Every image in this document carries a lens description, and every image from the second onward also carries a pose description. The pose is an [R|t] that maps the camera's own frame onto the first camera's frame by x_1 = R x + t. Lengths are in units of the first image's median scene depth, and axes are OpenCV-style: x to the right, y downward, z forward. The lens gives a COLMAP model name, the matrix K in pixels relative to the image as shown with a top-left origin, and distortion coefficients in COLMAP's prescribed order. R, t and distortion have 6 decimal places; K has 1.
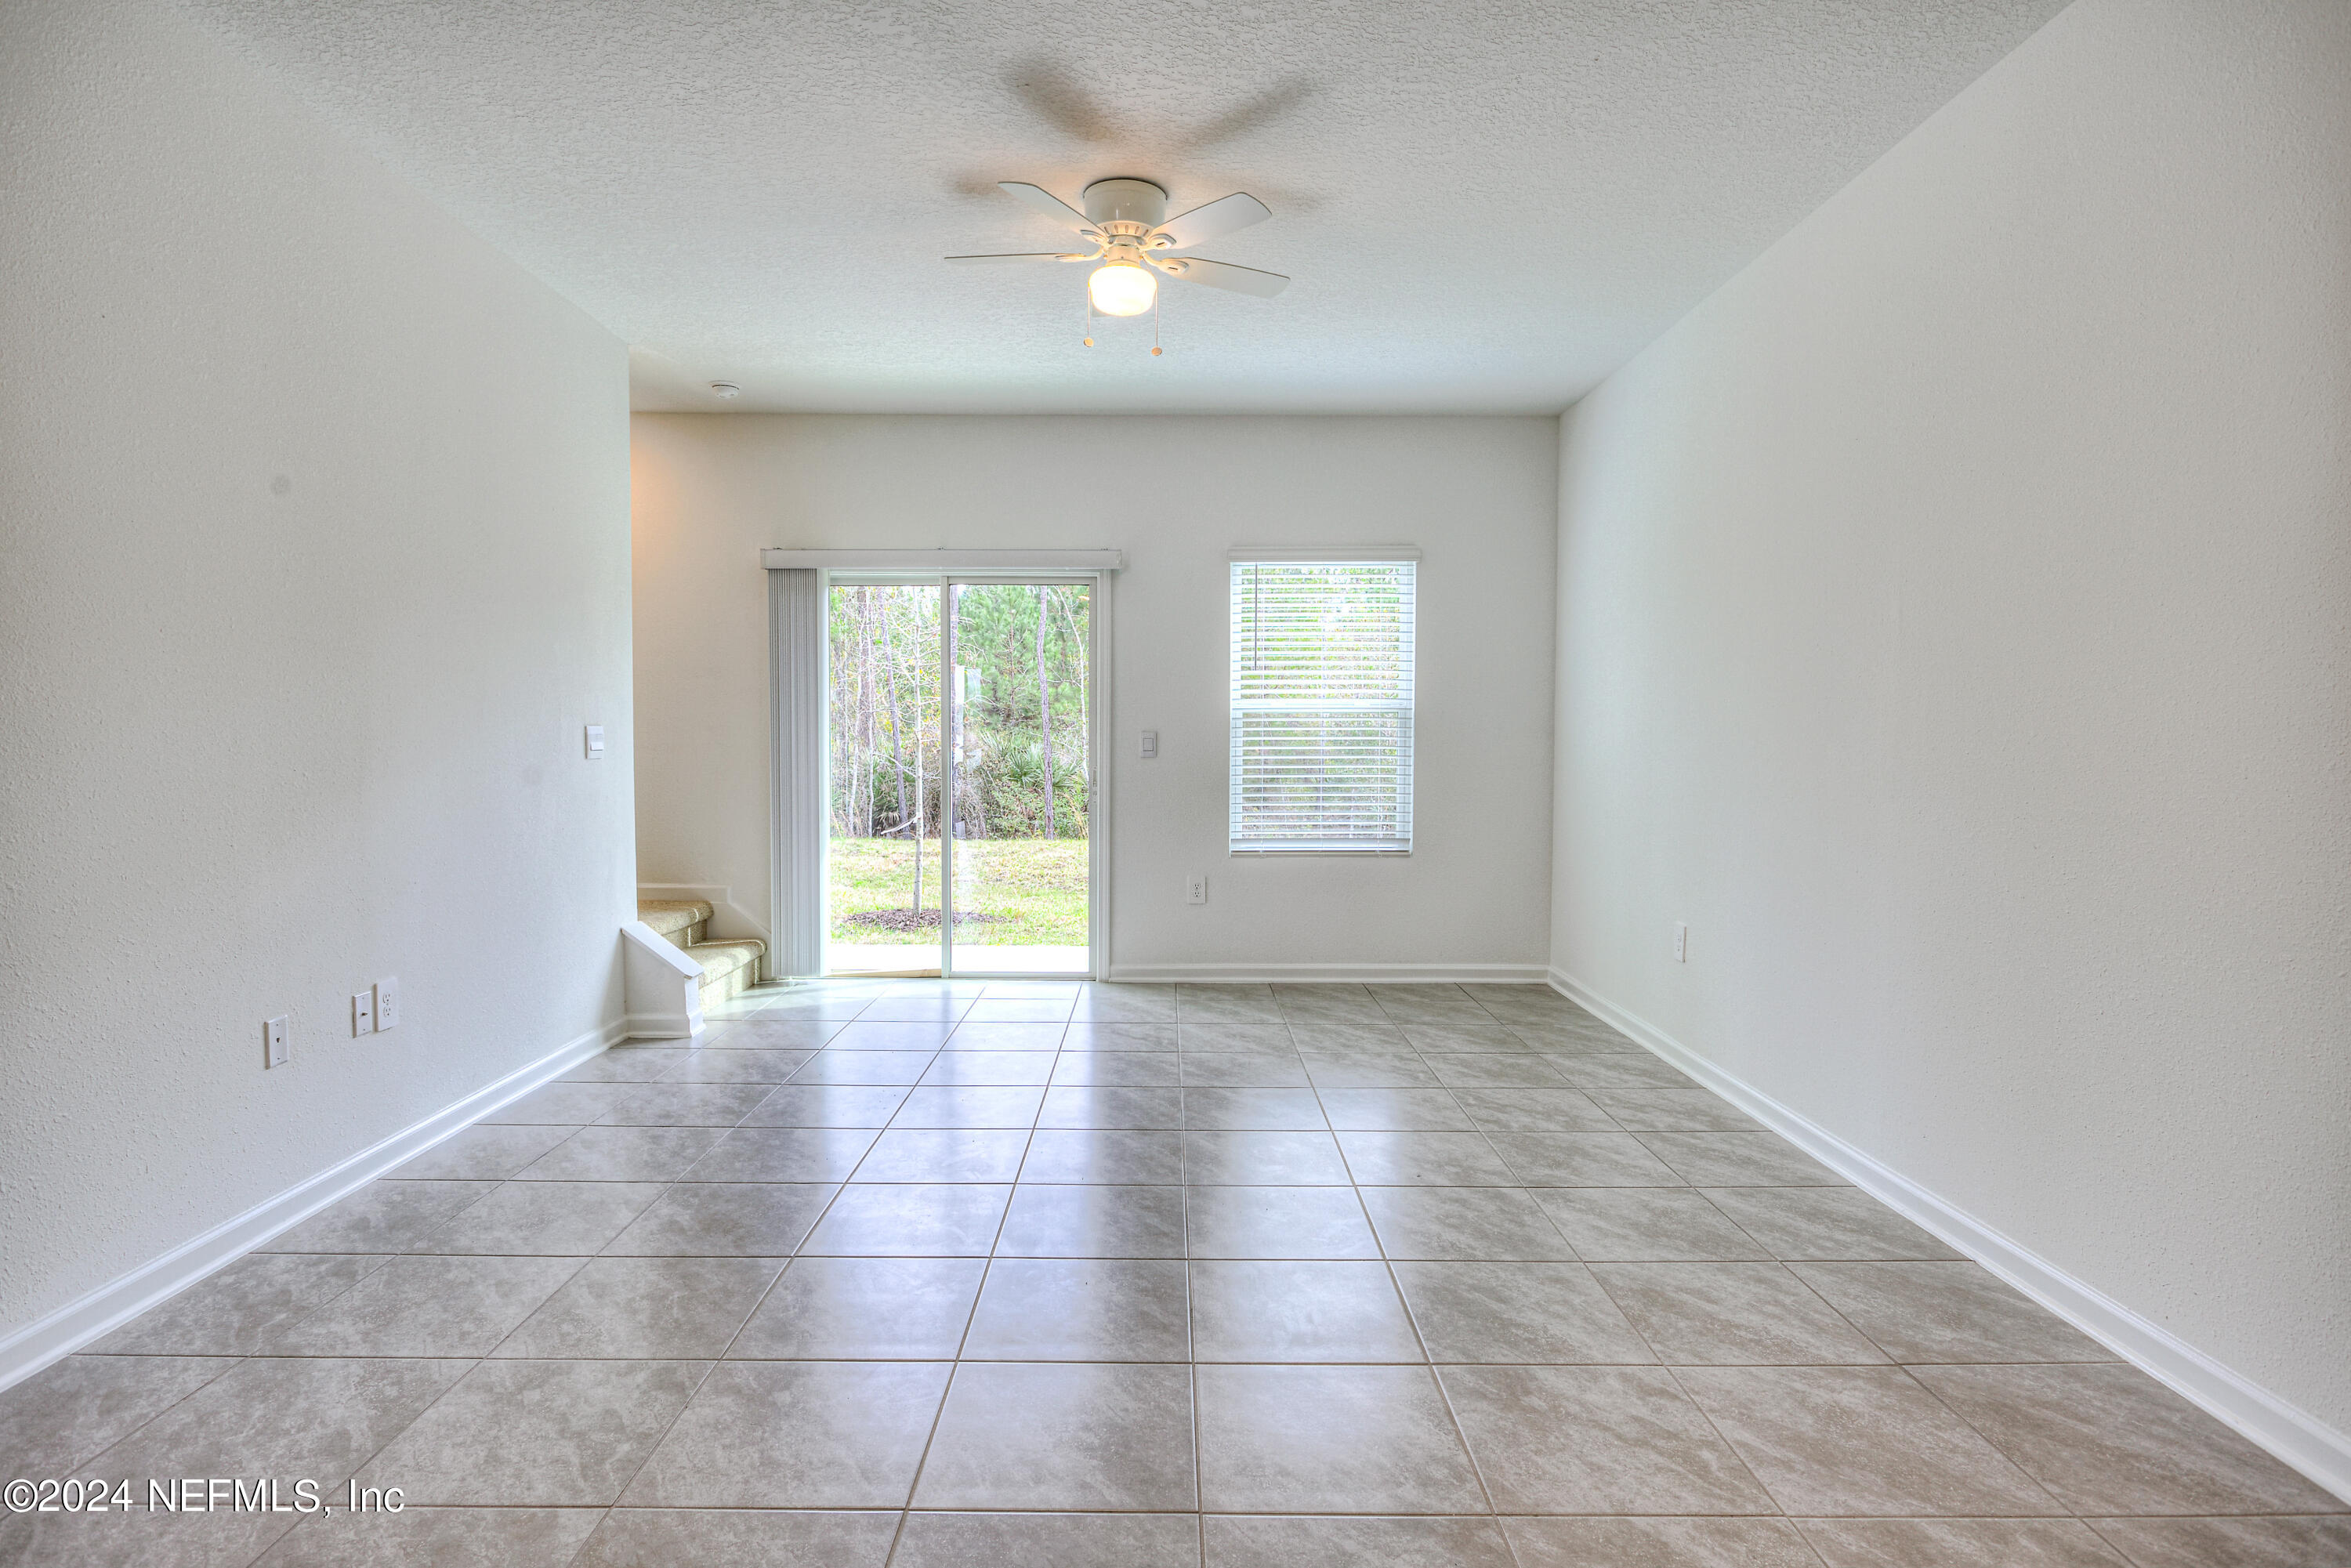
lens RADIAL K [[1209.0, 0, 1146.7], [0, 1209.0, 793.5], [0, 0, 1]] dist [-0.009564, 0.006657]
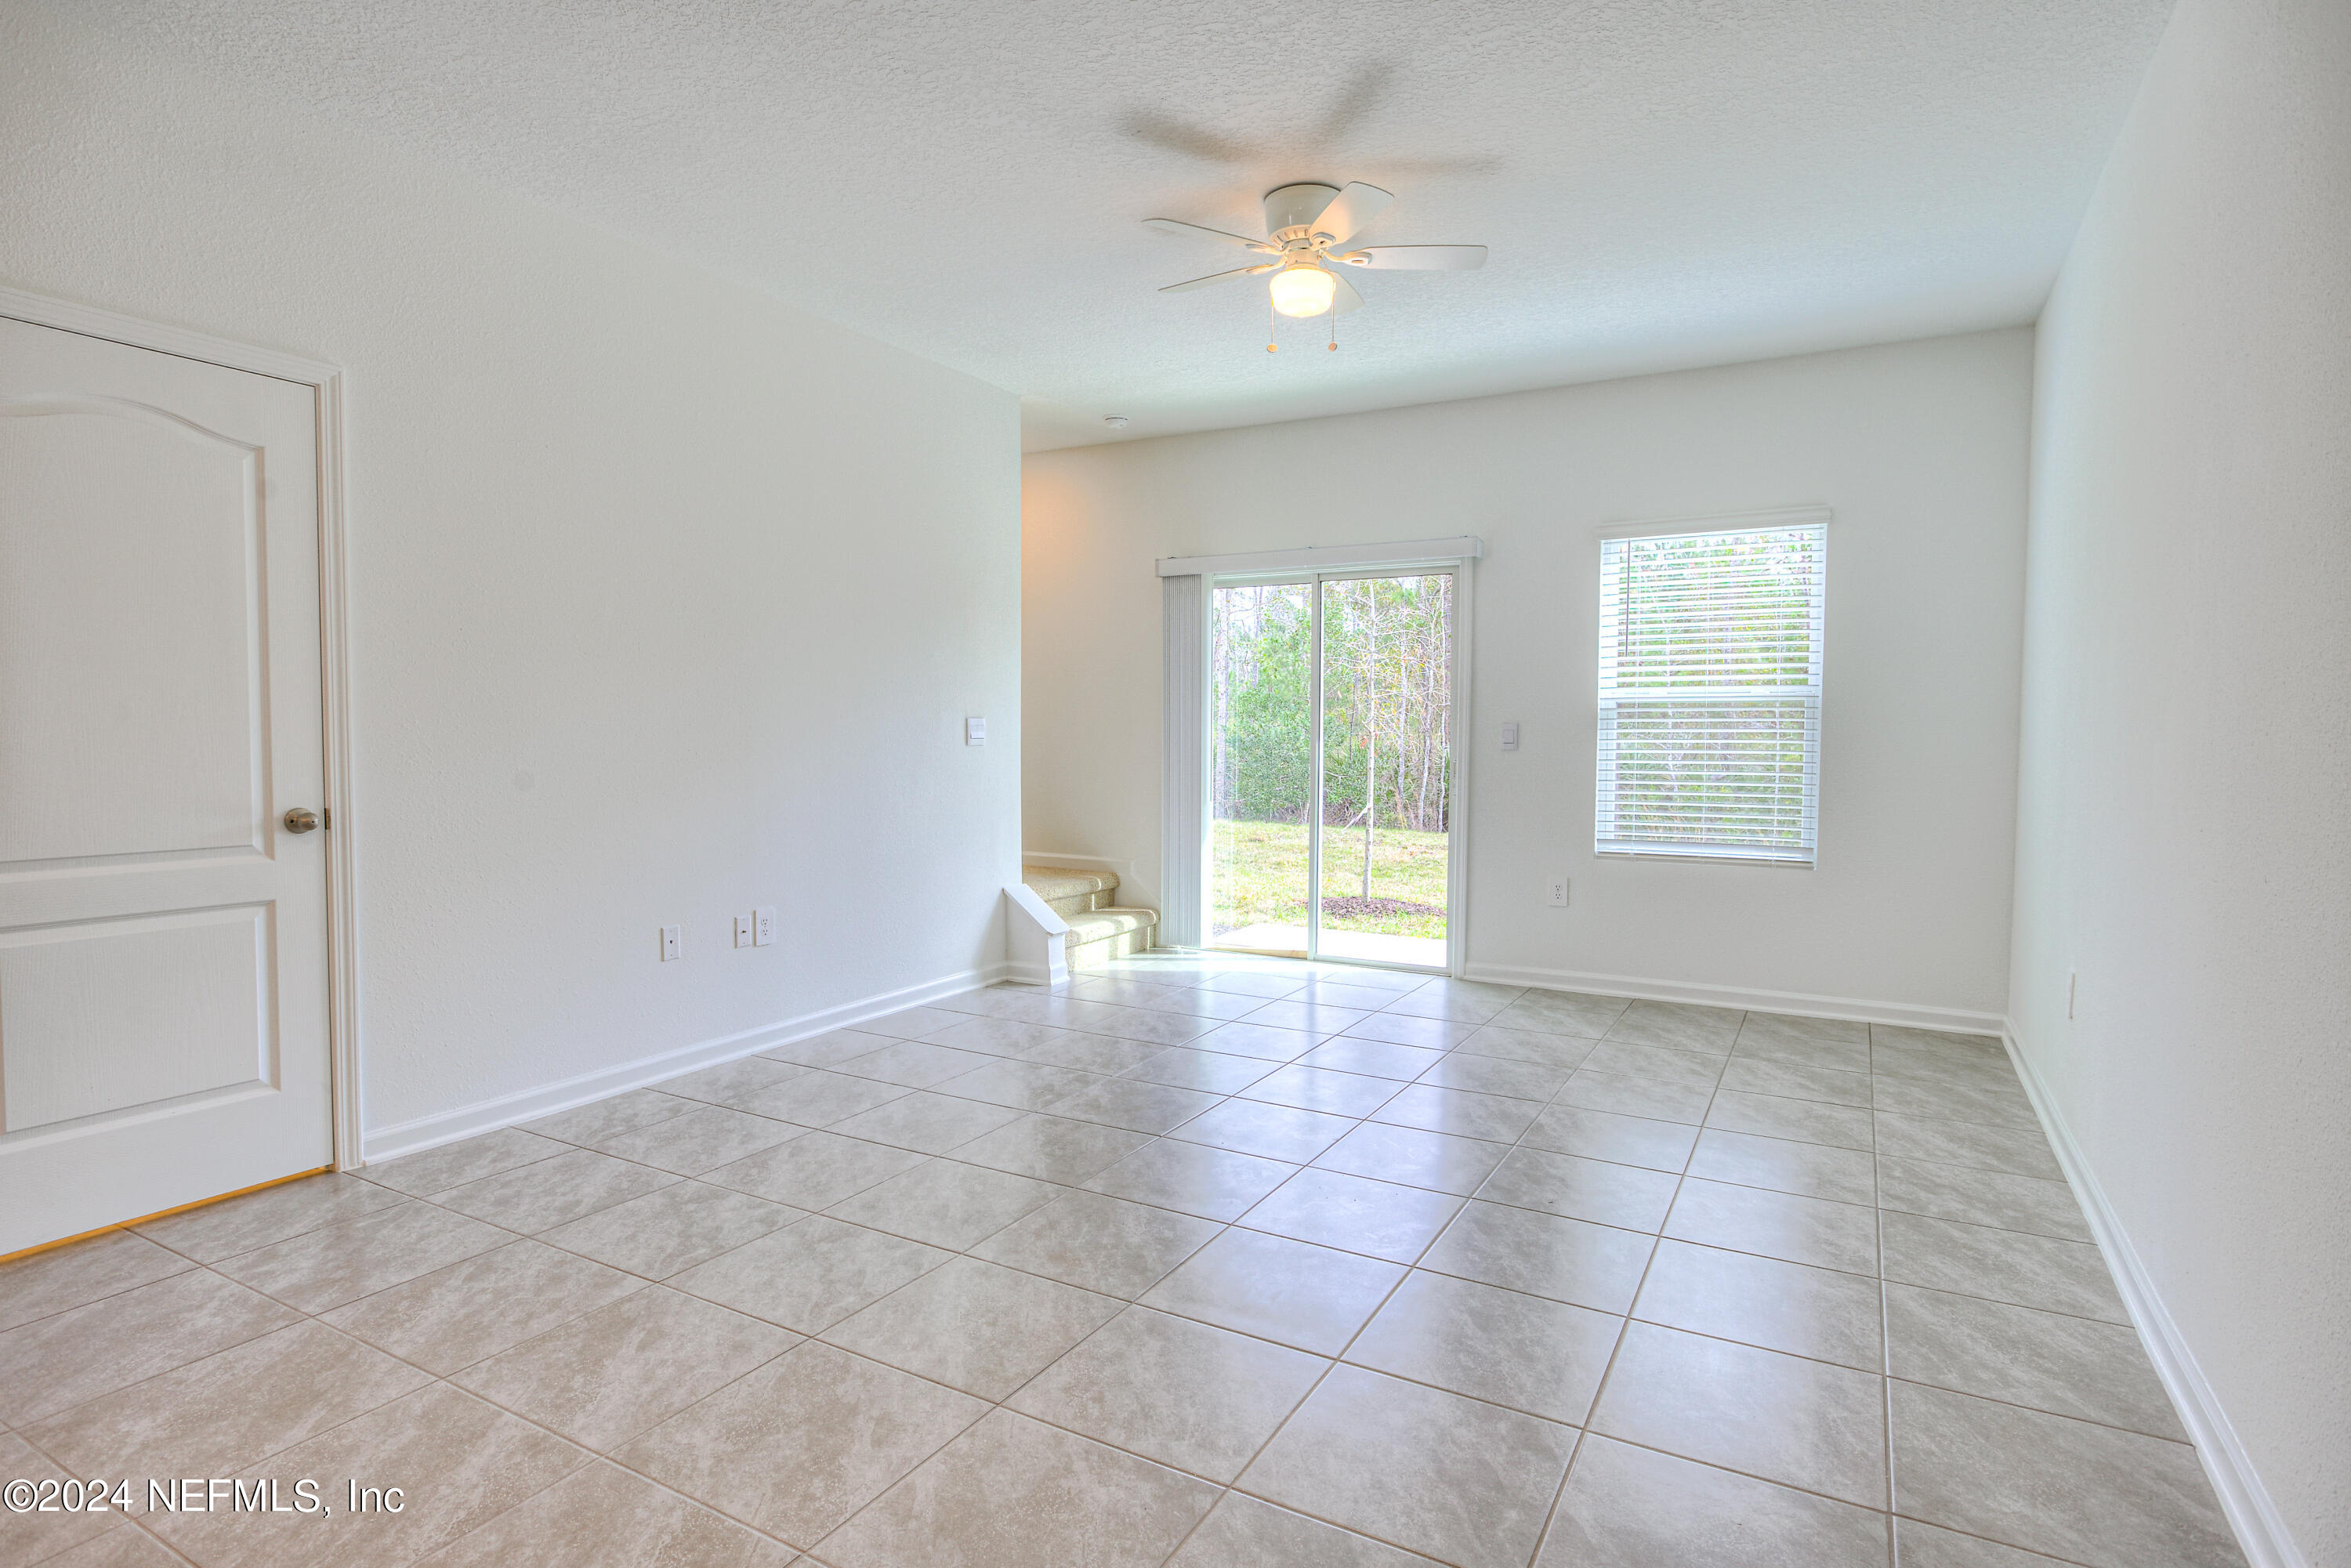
lens RADIAL K [[1209.0, 0, 1133.8], [0, 1209.0, 792.9], [0, 0, 1]] dist [-0.009564, 0.006657]
pose [[0.868056, 0.027646, -0.495695, 0.231948], [-0.024946, 0.999616, 0.012066, 0.000113], [0.495839, 0.001891, 0.868413, 0.023019]]
